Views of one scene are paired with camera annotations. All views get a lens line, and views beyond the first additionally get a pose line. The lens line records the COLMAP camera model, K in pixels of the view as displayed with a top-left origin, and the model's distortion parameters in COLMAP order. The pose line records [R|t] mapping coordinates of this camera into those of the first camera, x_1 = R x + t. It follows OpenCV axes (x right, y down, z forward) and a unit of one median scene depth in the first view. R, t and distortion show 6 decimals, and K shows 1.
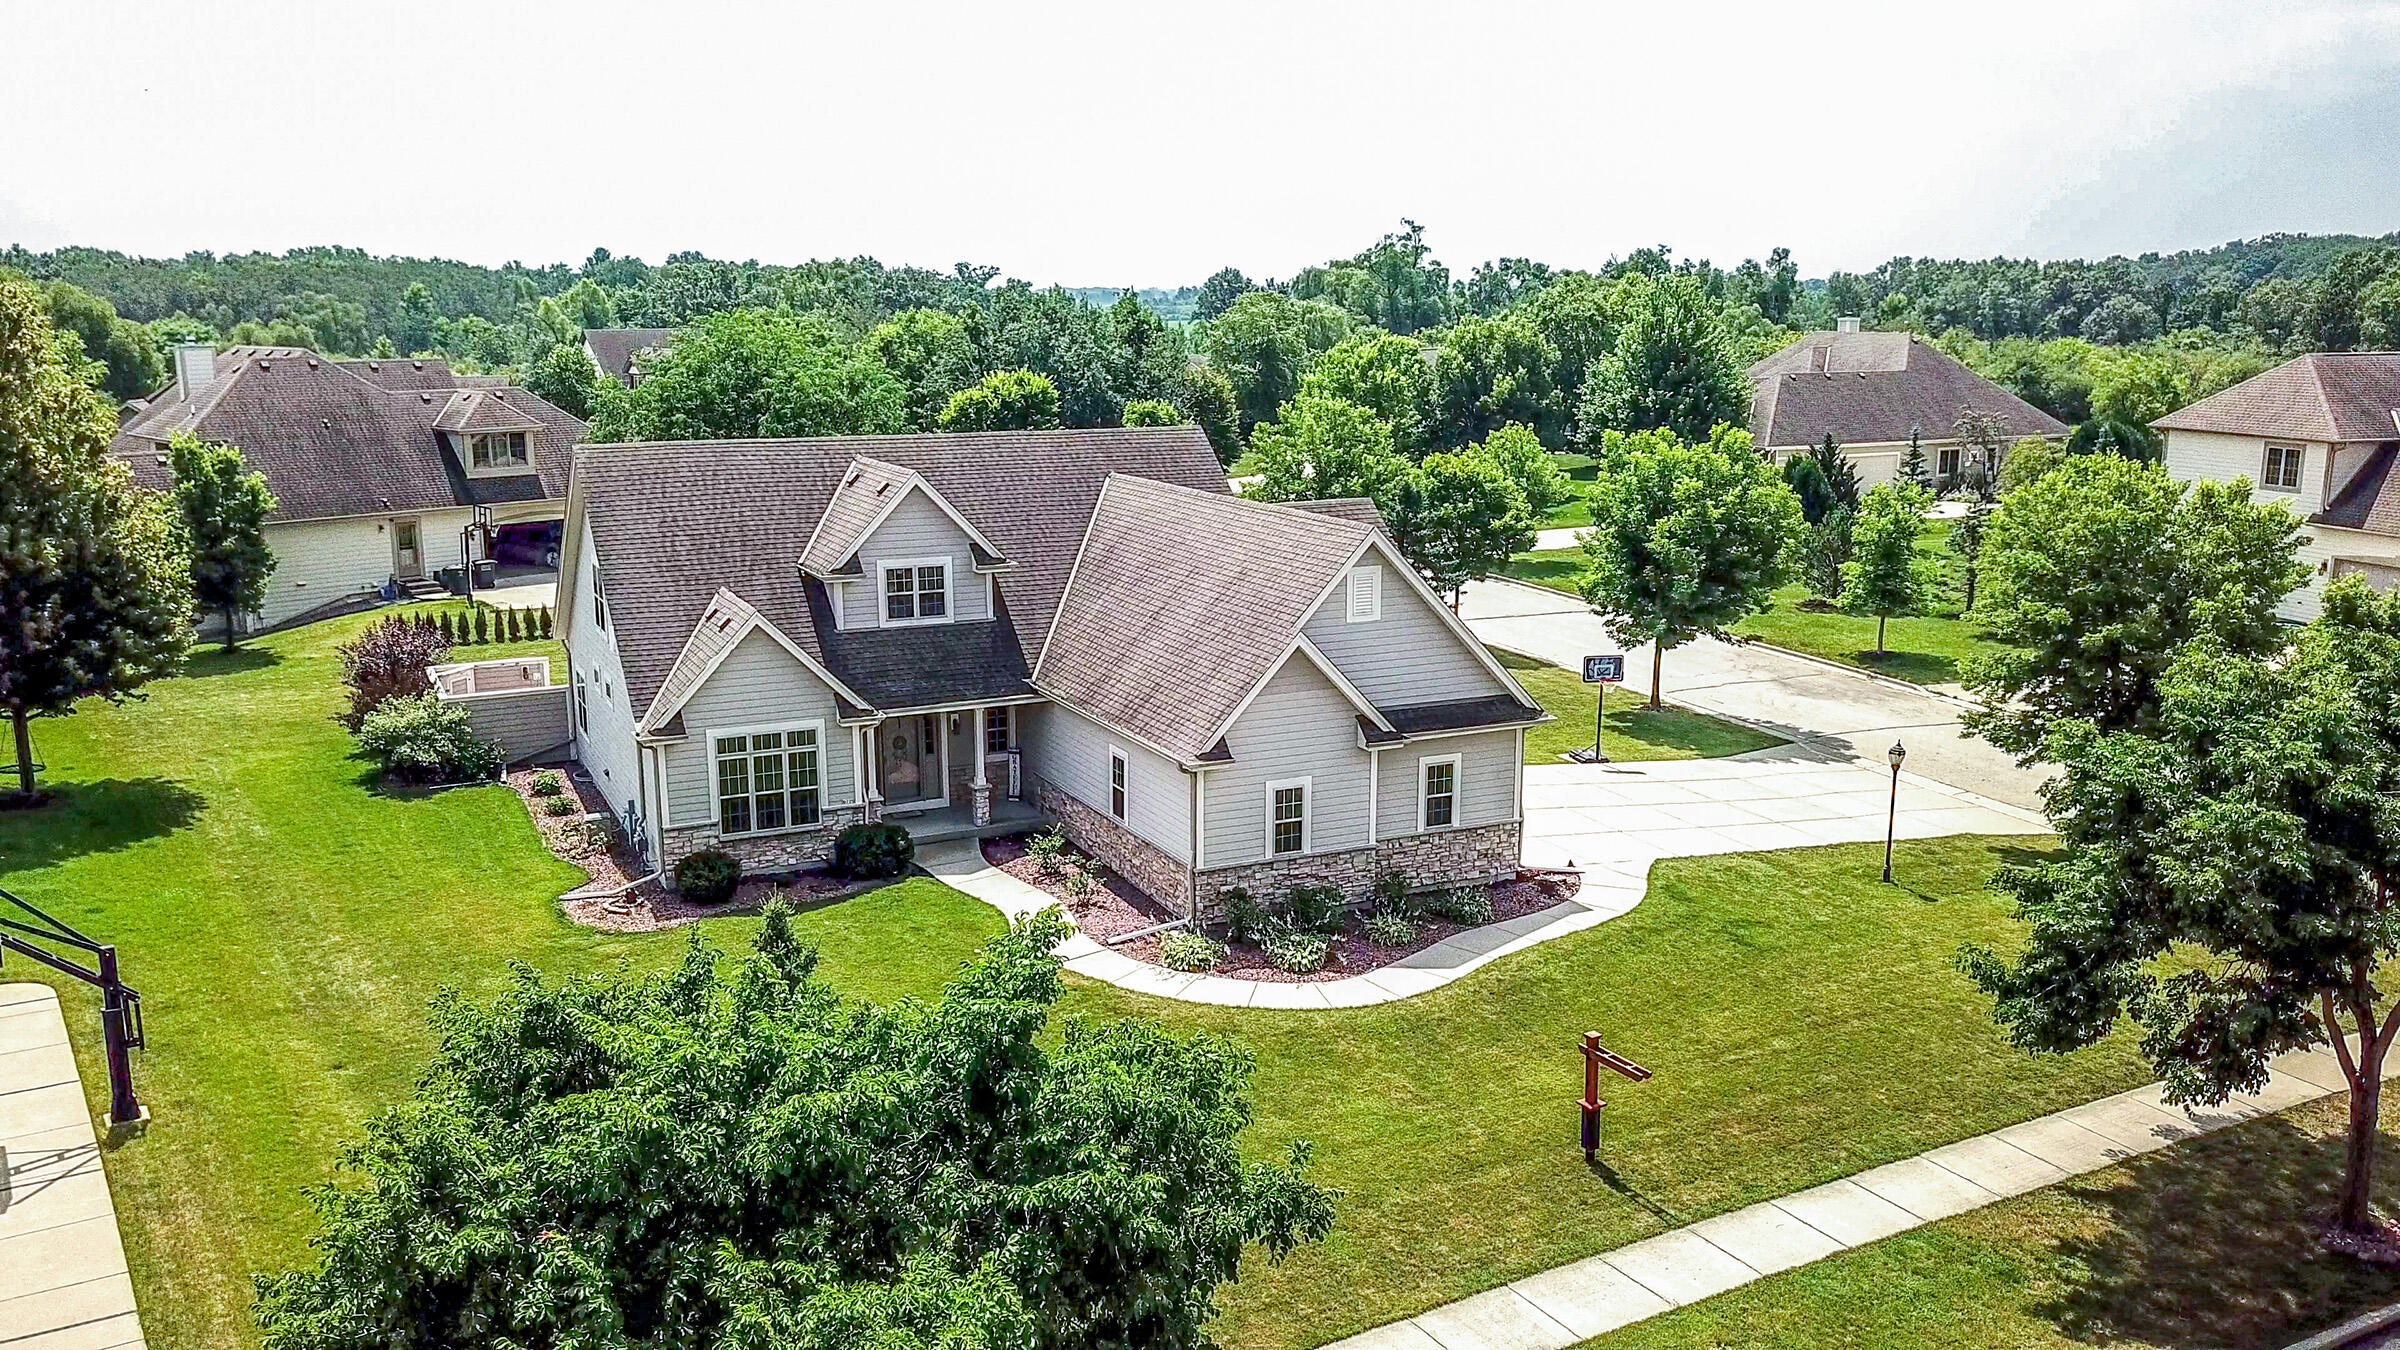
lens RADIAL K [[1987.6, 0, 1200.0], [0, 1987.6, 675.0], [0, 0, 1]] dist [-0.002940, 0.002459]
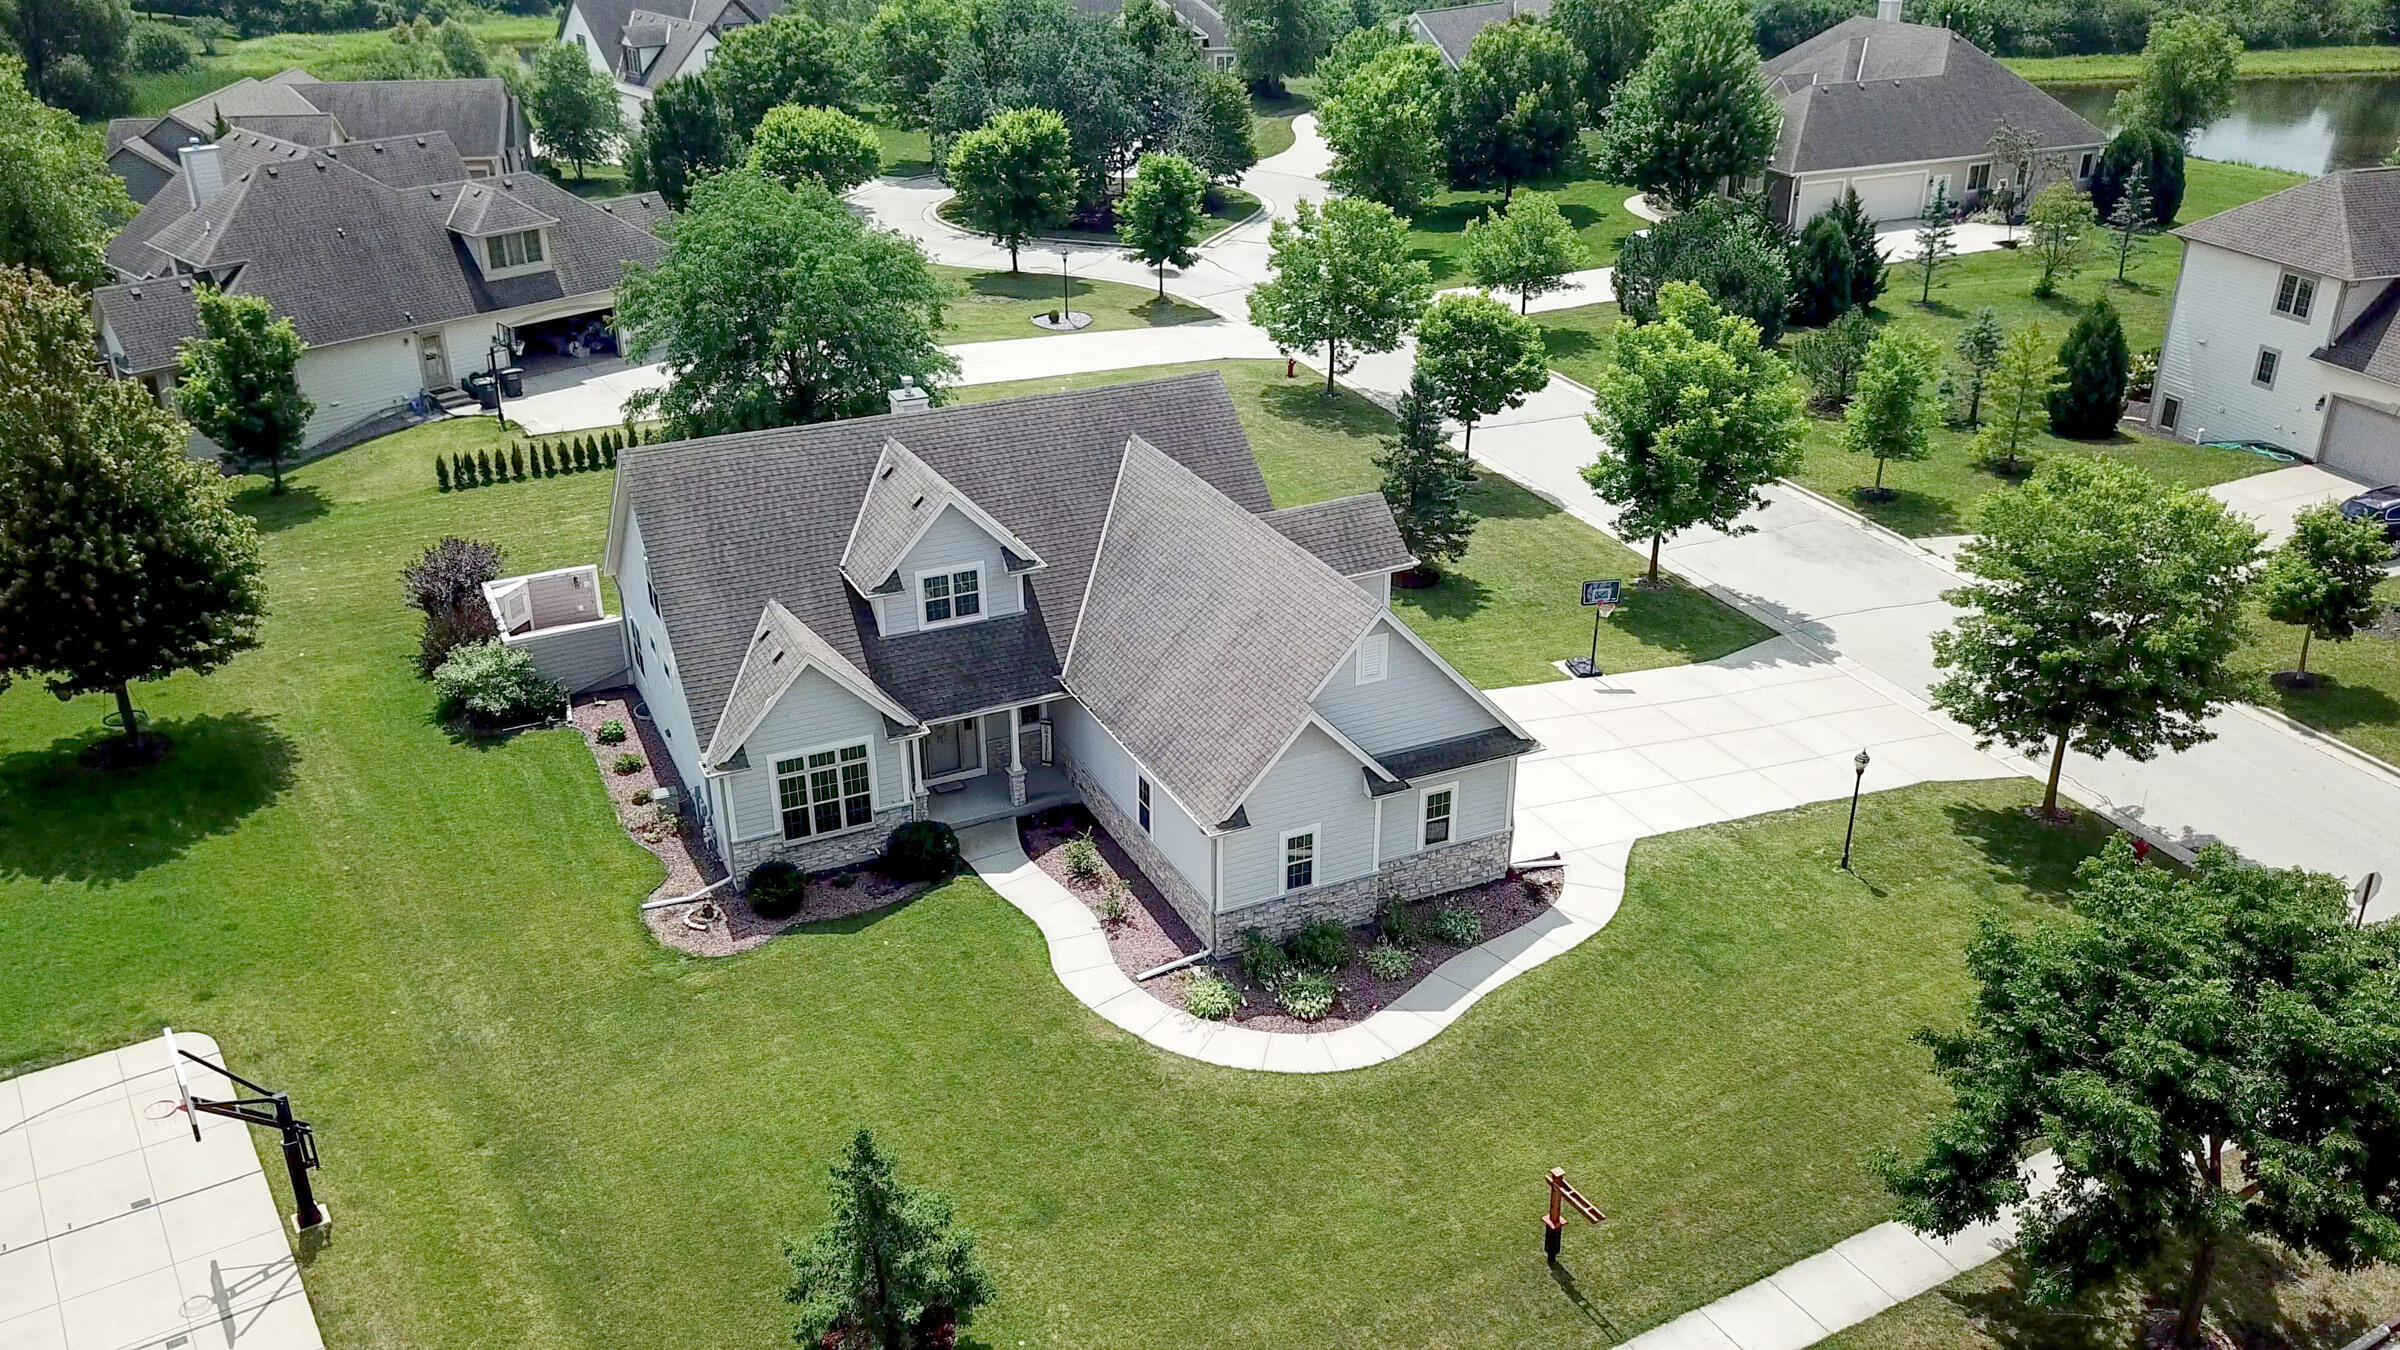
lens RADIAL K [[2005.9, 0, 1200.0], [0, 2005.9, 675.0], [0, 0, 1]] dist [0.007832, -0.018499]
pose [[0.999986, -0.000126, -0.005292, -0.004666], [0.001402, 0.970343, 0.241728, -0.270191], [0.005104, -0.241732, 0.970330, -0.053547]]
